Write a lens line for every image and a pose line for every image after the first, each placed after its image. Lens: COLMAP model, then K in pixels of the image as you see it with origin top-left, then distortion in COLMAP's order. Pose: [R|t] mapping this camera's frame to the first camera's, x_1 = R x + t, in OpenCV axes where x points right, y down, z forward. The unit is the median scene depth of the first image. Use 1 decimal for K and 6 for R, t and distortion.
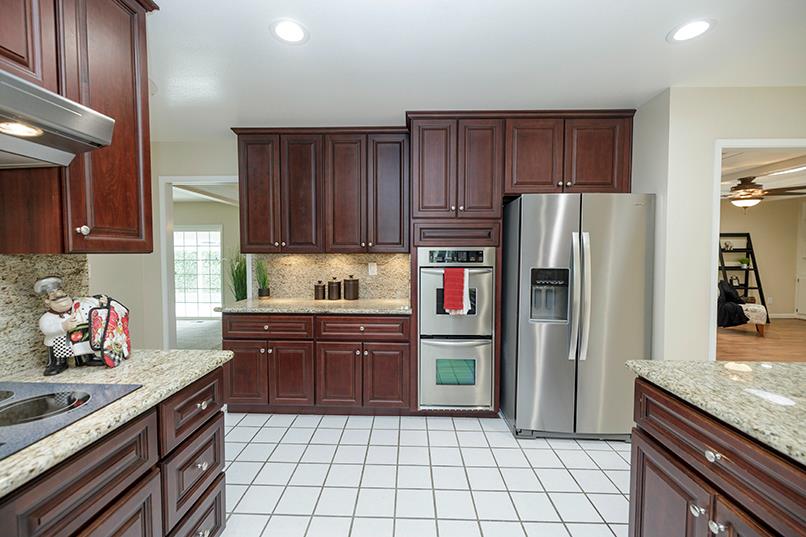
lens RADIAL K [[341.0, 0, 399.7], [0, 341.0, 266.7], [0, 0, 1]] dist [0.003625, 0.000099]
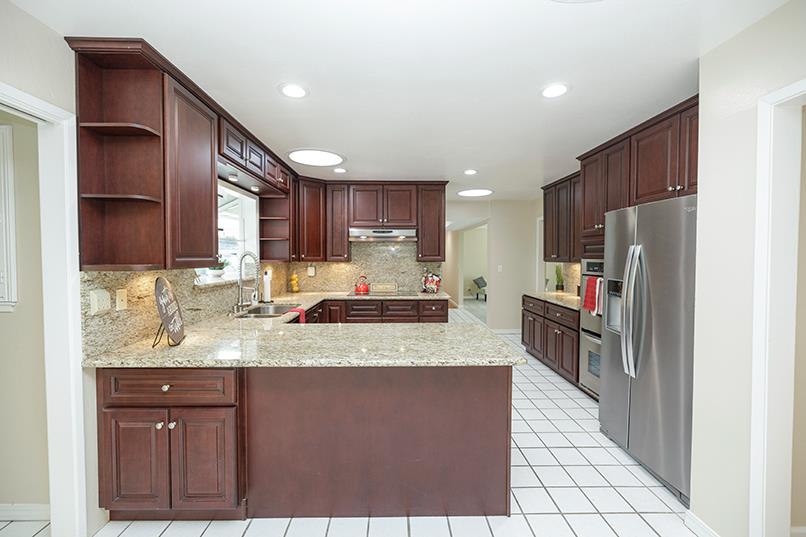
lens RADIAL K [[341.0, 0, 400.5], [0, 341.0, 266.0], [0, 0, 1]] dist [0.003625, 0.000099]
pose [[0.054246, 0.024693, -0.998222, 1.325819], [-0.039068, 0.998981, 0.022589, -0.033808], [0.997763, 0.037773, 0.055156, 0.251978]]
